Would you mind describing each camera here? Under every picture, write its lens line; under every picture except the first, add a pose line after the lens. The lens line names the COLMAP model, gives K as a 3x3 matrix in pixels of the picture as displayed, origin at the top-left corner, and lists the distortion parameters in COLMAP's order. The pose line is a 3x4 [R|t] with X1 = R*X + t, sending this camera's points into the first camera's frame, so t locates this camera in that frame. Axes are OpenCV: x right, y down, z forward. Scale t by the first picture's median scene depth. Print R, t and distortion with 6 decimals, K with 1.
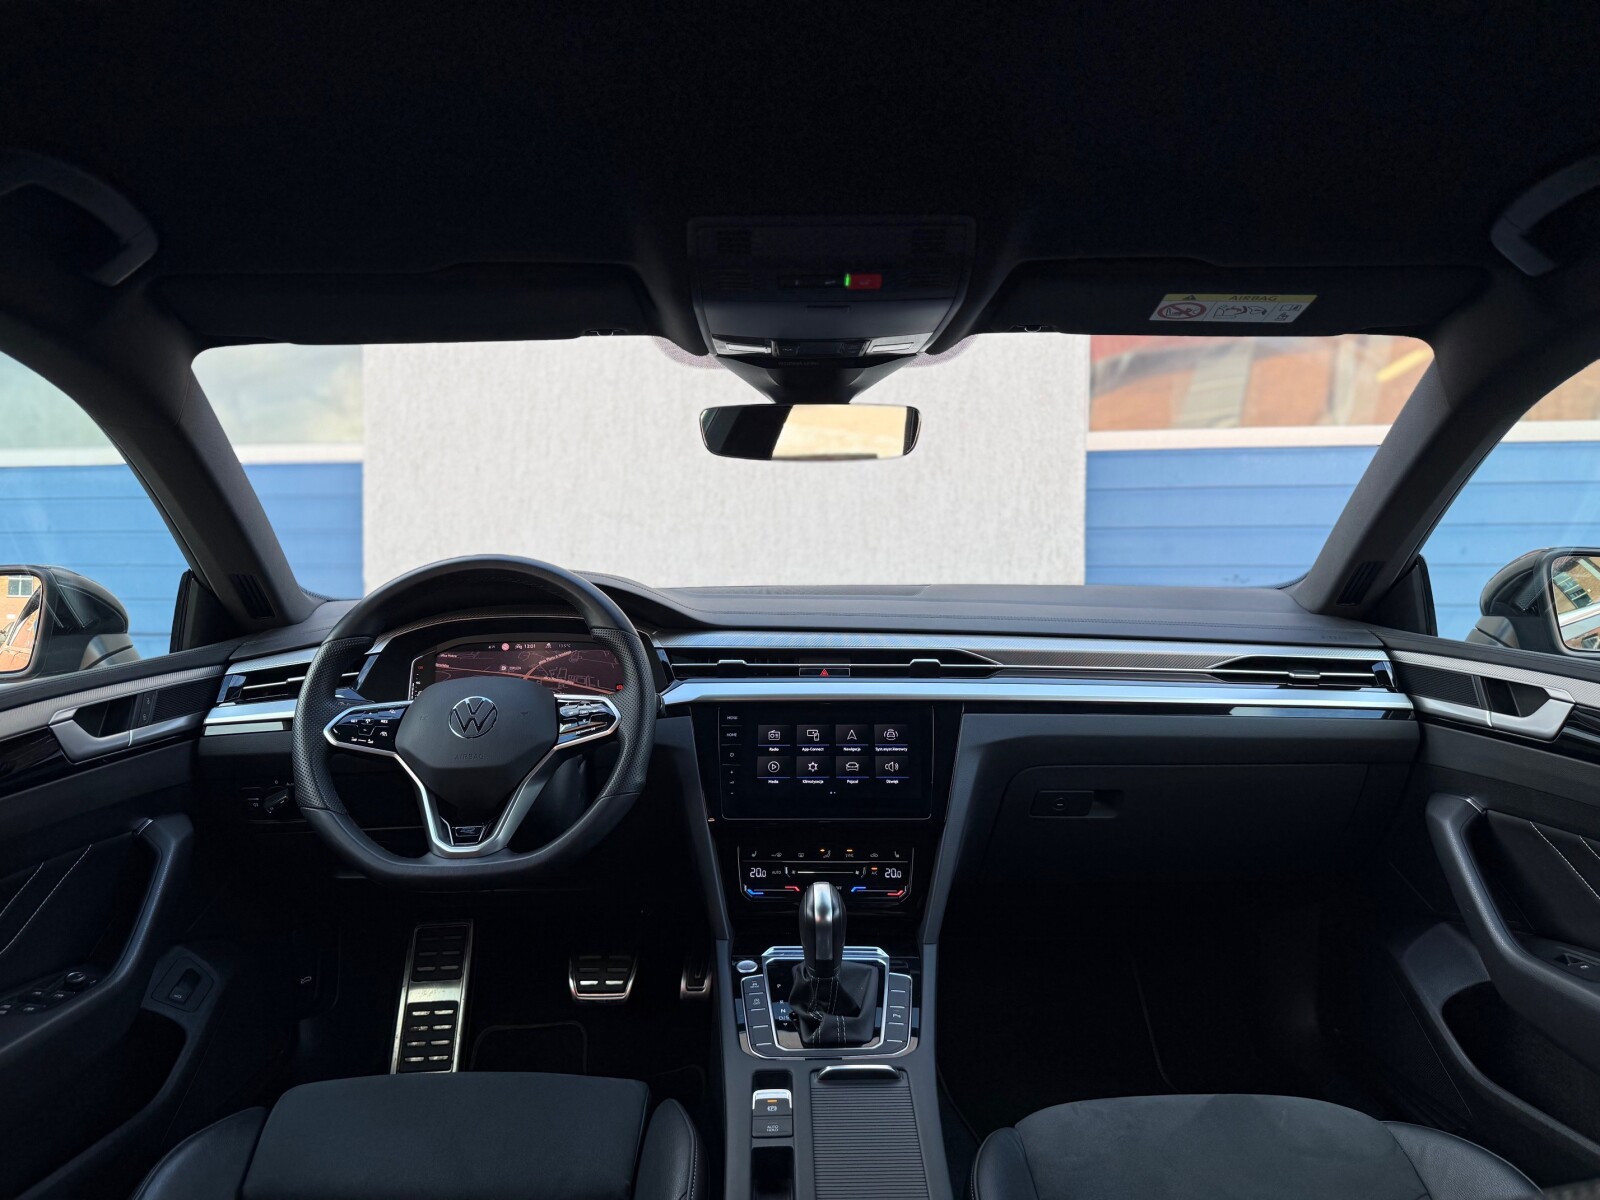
lens RADIAL K [[1141.8, 0, 805.4], [0, 1141.8, 594.9], [0, 0, 1]] dist [0.079862, -0.113088]
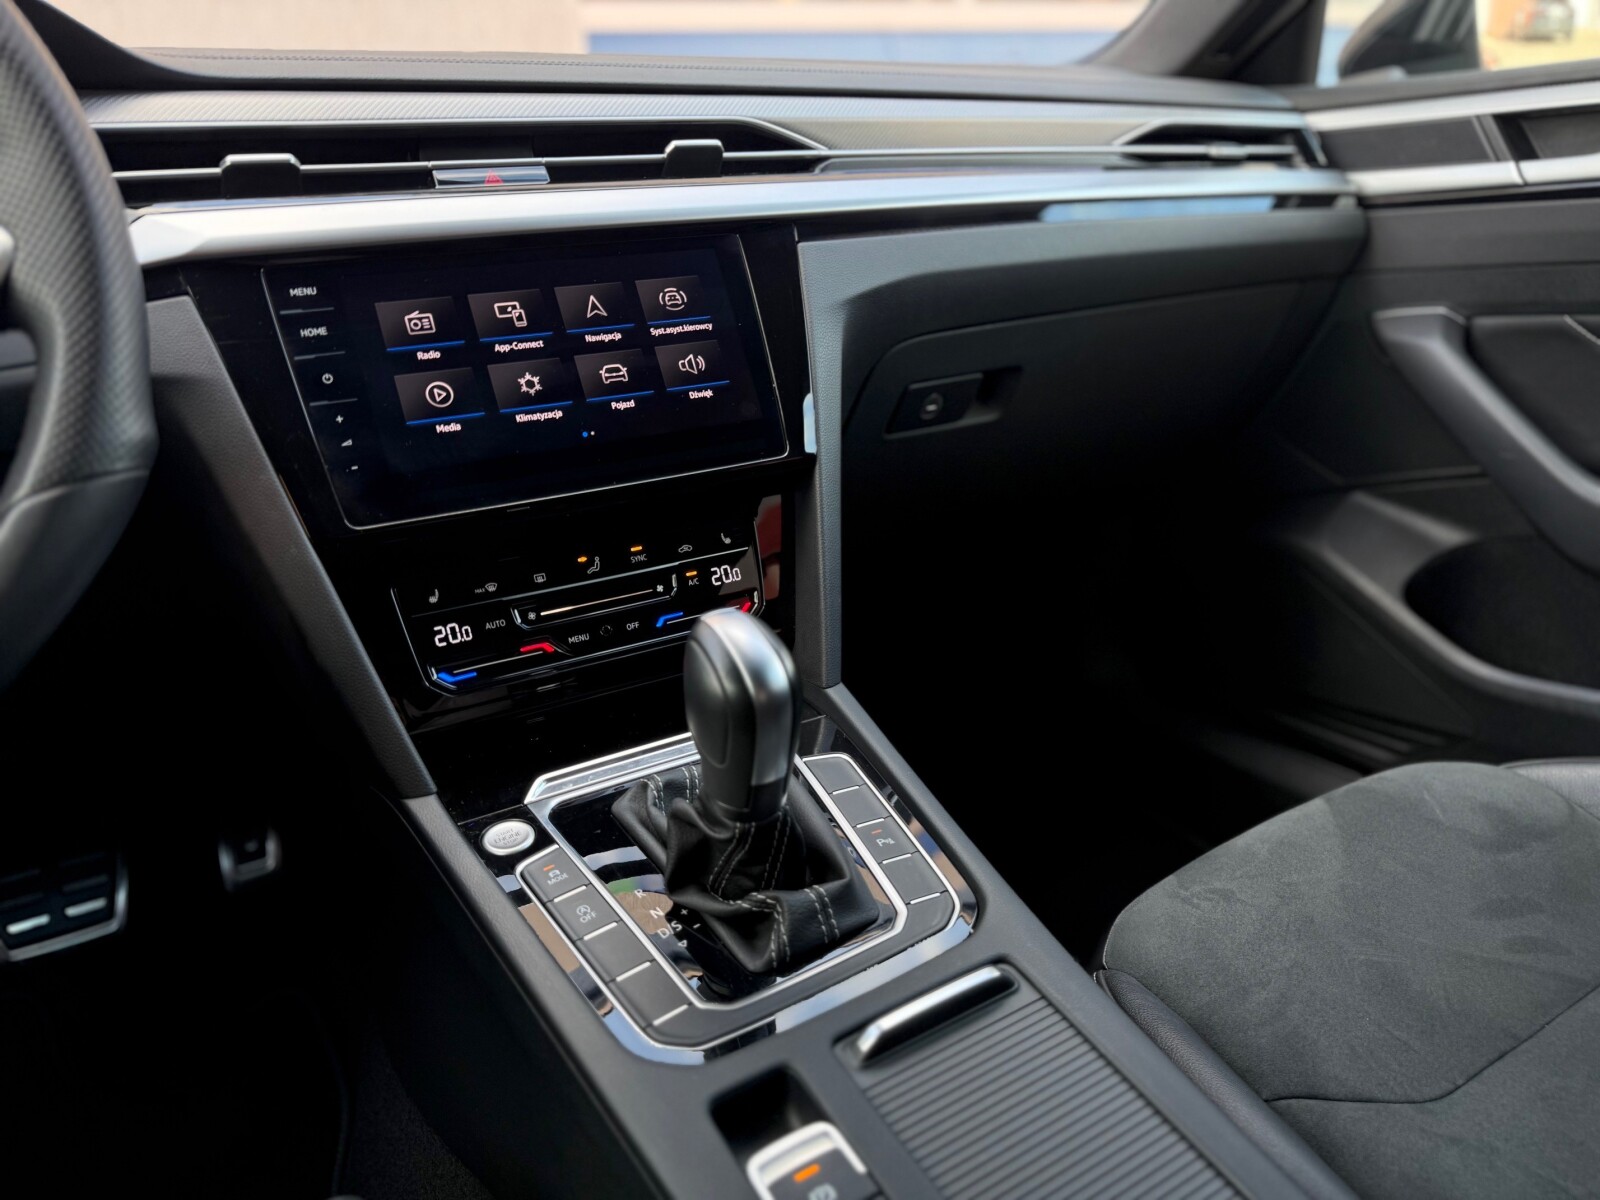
lens RADIAL K [[1141.8, 0, 801.3], [0, 1141.8, 607.9], [0, 0, 1]] dist [0.079862, -0.113088]
pose [[0.860175, -0.209752, 0.464868, -0.129138], [0.084130, 0.957381, 0.276305, 0.118835], [-0.503011, -0.198561, 0.841162, 0.551191]]
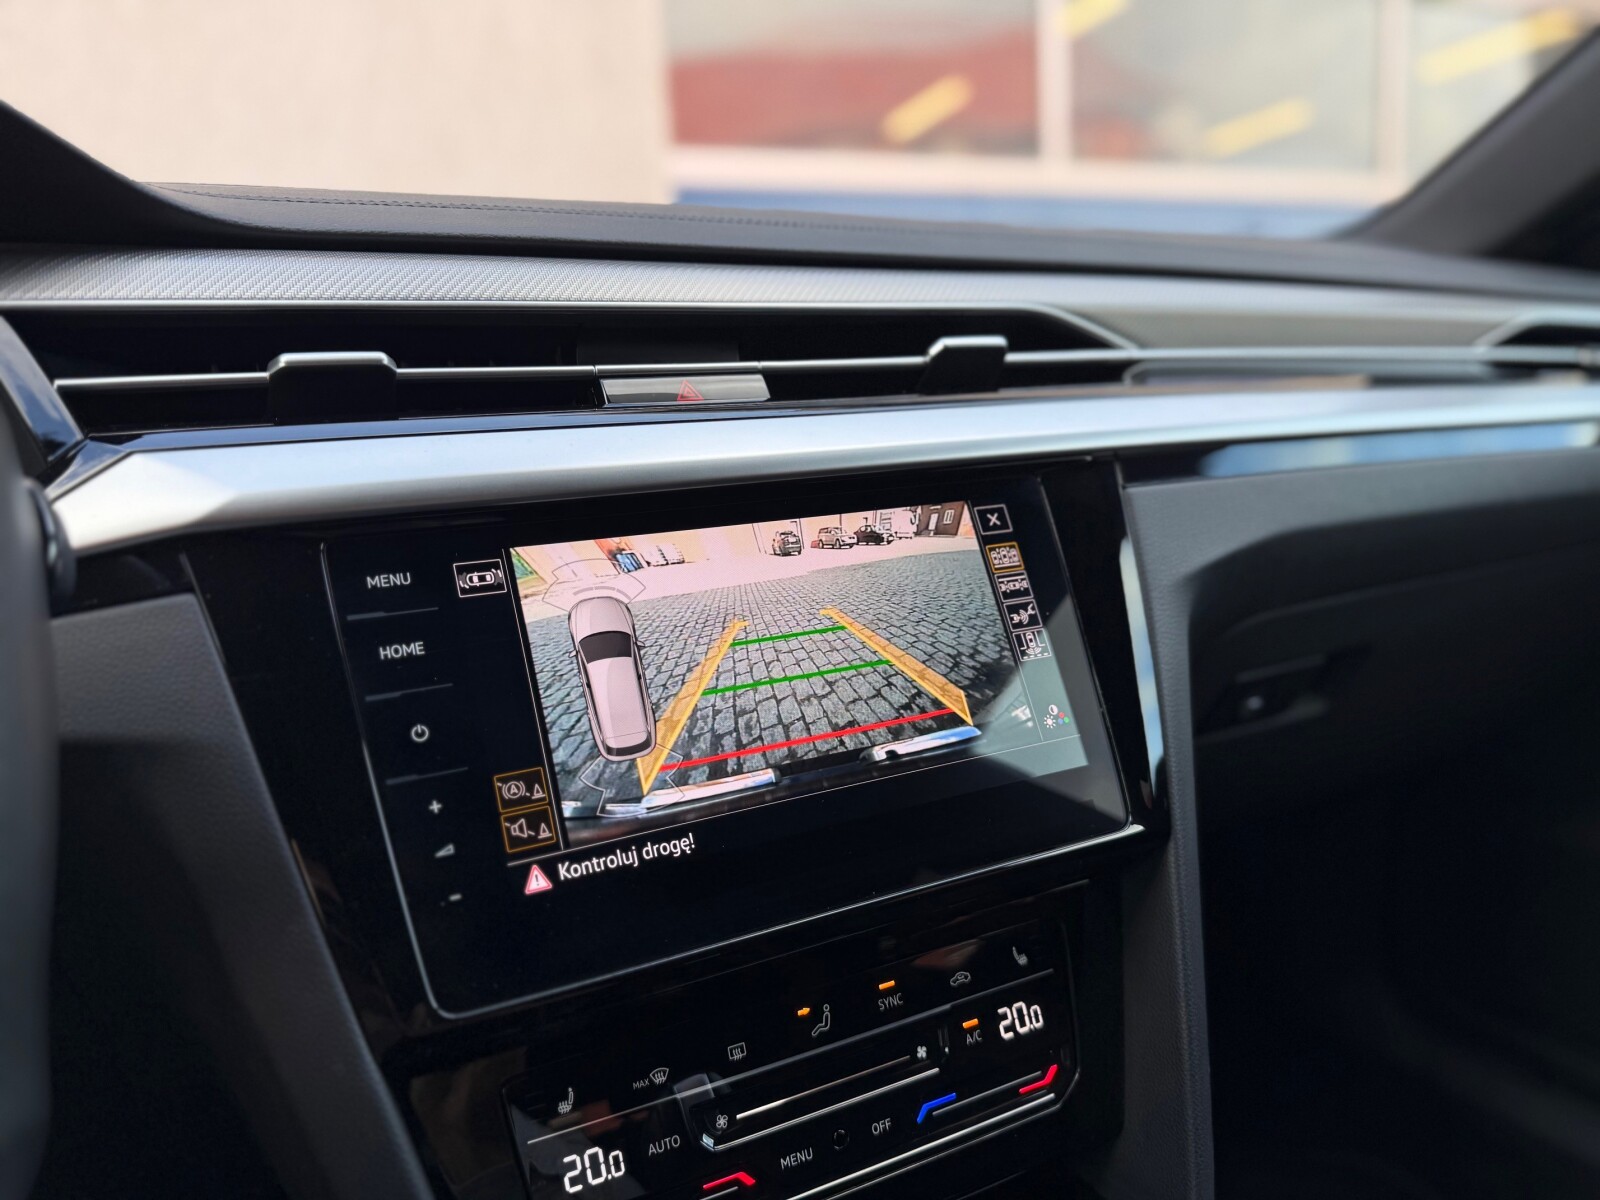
lens RADIAL K [[1141.8, 0, 783.1], [0, 1141.8, 618.7], [0, 0, 1]] dist [0.079862, -0.113088]
pose [[0.879105, -0.125960, 0.459682, -0.105731], [0.056177, 0.985108, 0.162501, 0.082063], [-0.473305, -0.117032, 0.873090, 0.762301]]
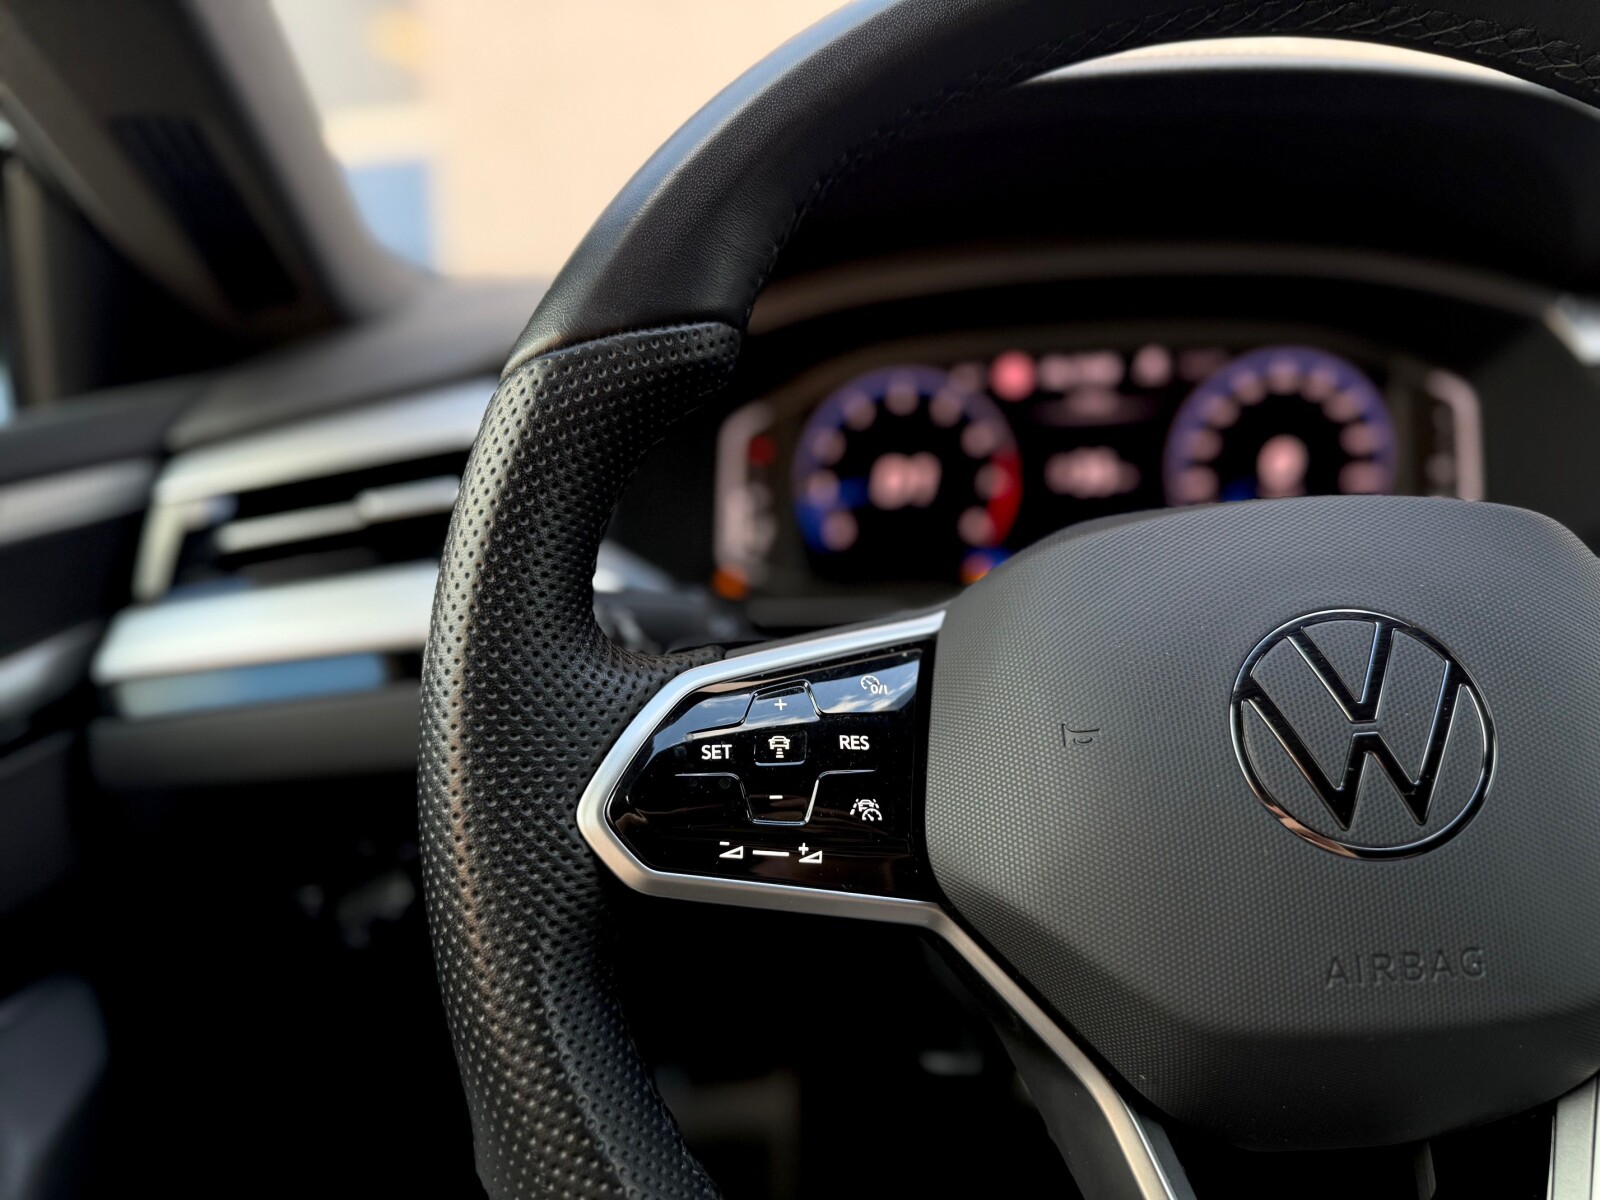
lens RADIAL K [[1141.8, 0, 759.5], [0, 1141.8, 526.1], [0, 0, 1]] dist [0.079862, -0.113088]
pose [[0.994873, -0.038030, -0.093707, -0.326811], [0.052880, 0.985458, 0.161480, 0.035961], [0.086203, -0.165608, 0.982417, 0.731691]]
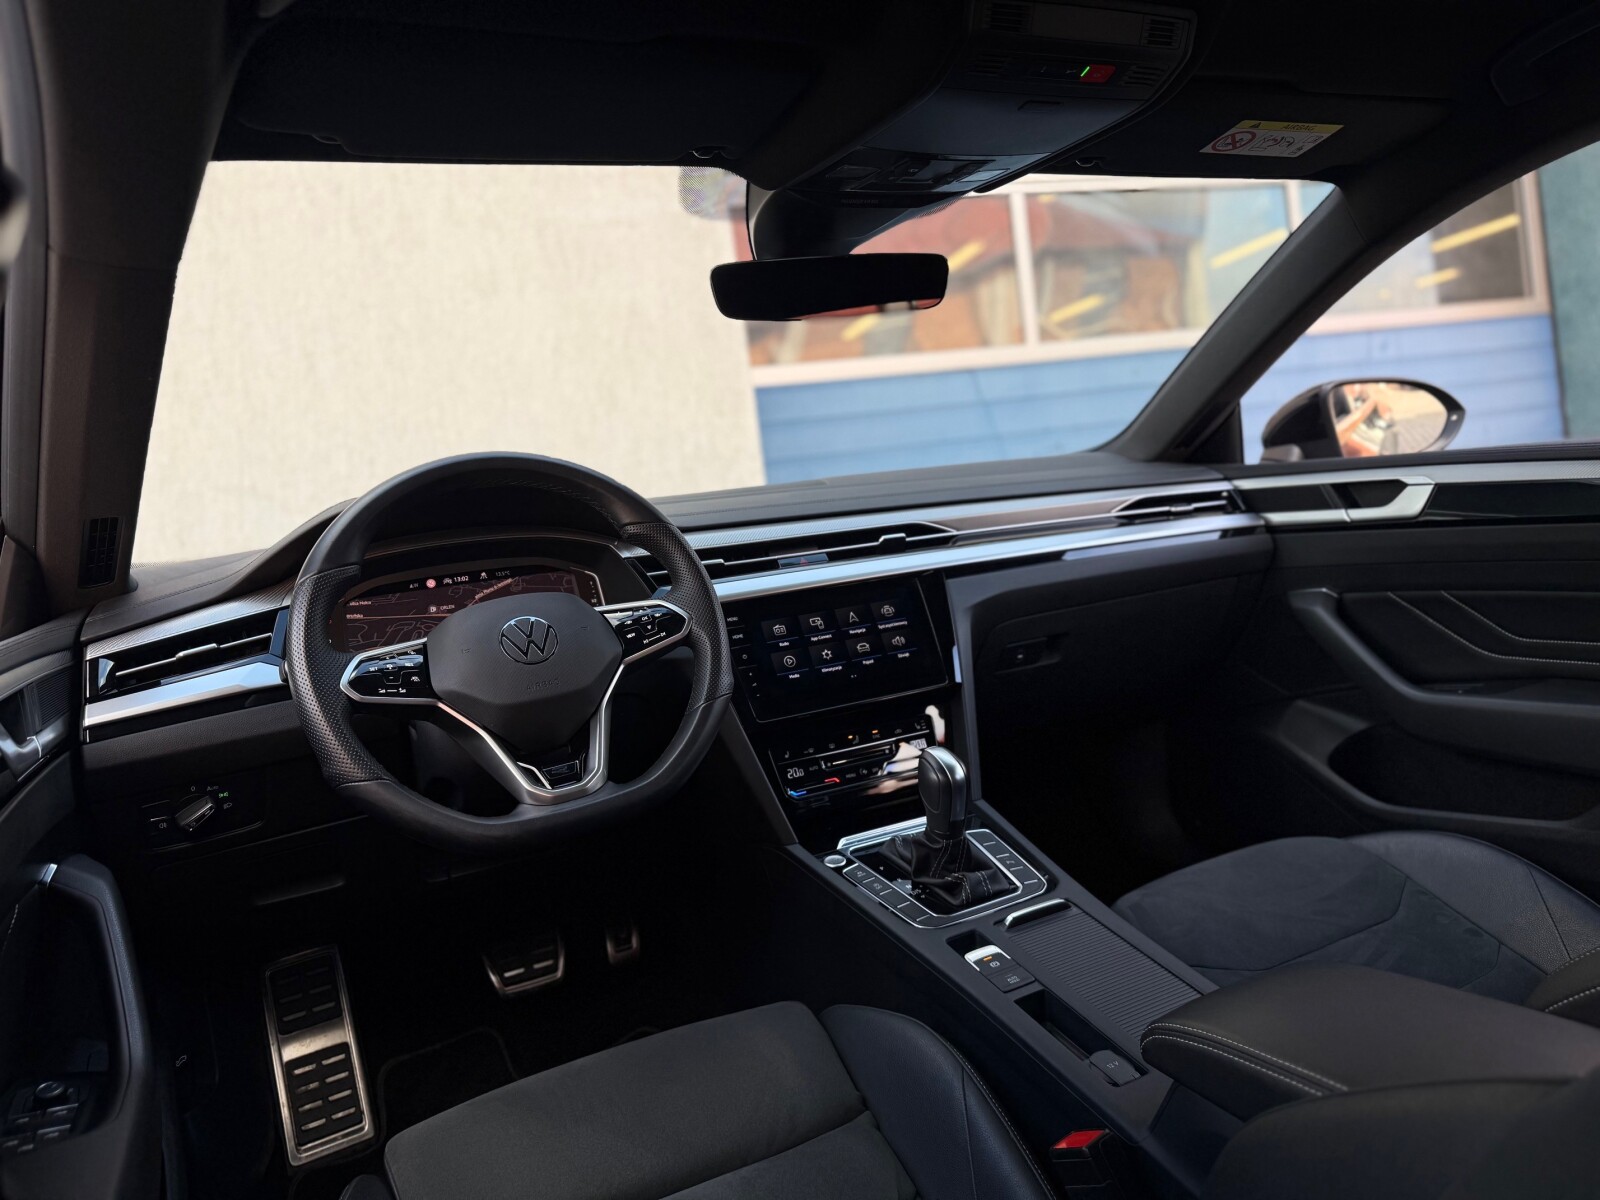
lens RADIAL K [[1141.8, 0, 808.6], [0, 1141.8, 599.2], [0, 0, 1]] dist [0.079862, -0.113088]
pose [[0.889729, -0.138552, 0.434955, -0.415417], [0.130746, 0.990254, 0.047990, 0.056762], [-0.437365, 0.014170, 0.899172, 0.147996]]
